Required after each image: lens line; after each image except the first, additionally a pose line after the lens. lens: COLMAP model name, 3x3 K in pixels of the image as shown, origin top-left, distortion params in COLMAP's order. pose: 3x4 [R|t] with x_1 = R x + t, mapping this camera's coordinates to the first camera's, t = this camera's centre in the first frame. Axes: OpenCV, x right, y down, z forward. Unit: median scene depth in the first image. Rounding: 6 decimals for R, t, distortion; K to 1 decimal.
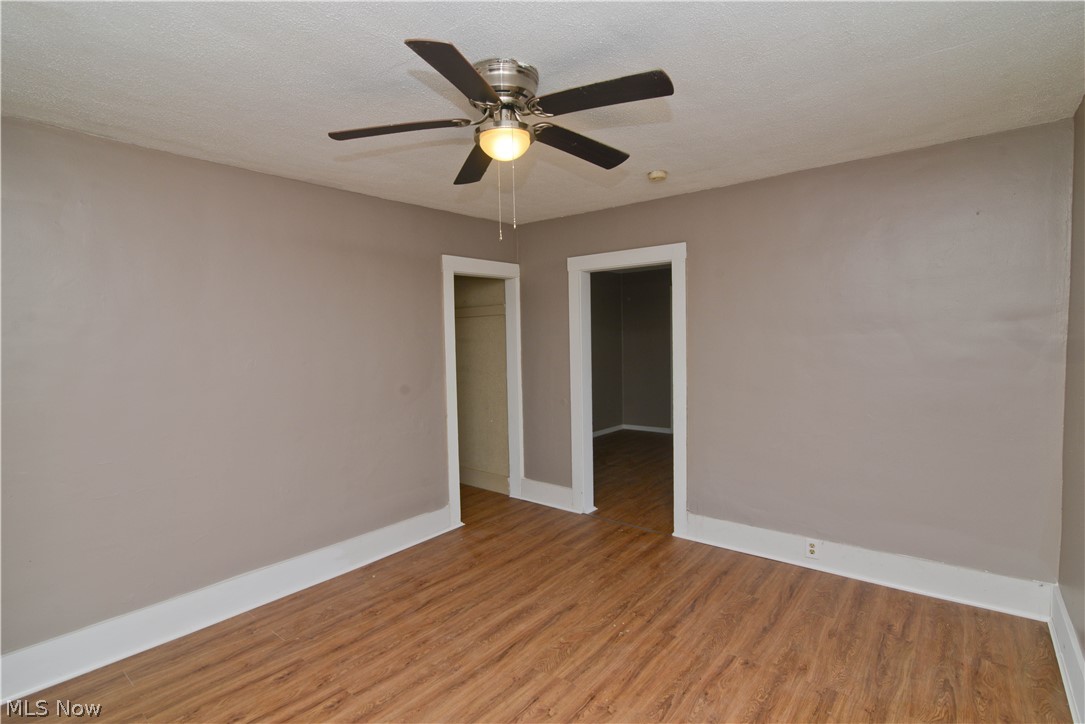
lens RADIAL K [[527.7, 0, 533.3], [0, 527.7, 361.2], [0, 0, 1]] dist [-0.011813, -0.000112]
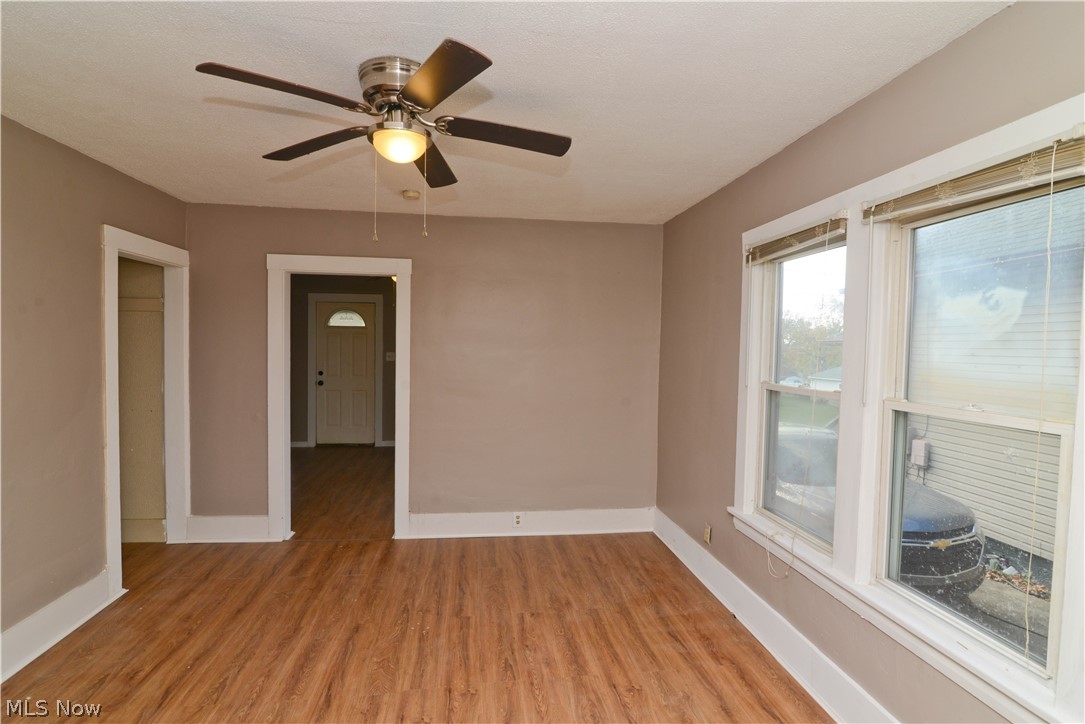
lens RADIAL K [[527.7, 0, 533.3], [0, 527.7, 361.2], [0, 0, 1]] dist [-0.011813, -0.000112]
pose [[0.692986, 0.012660, 0.720840, -0.375365], [0.002139, 0.999805, -0.019616, 0.003197], [-0.720948, 0.015135, 0.692824, 0.100910]]
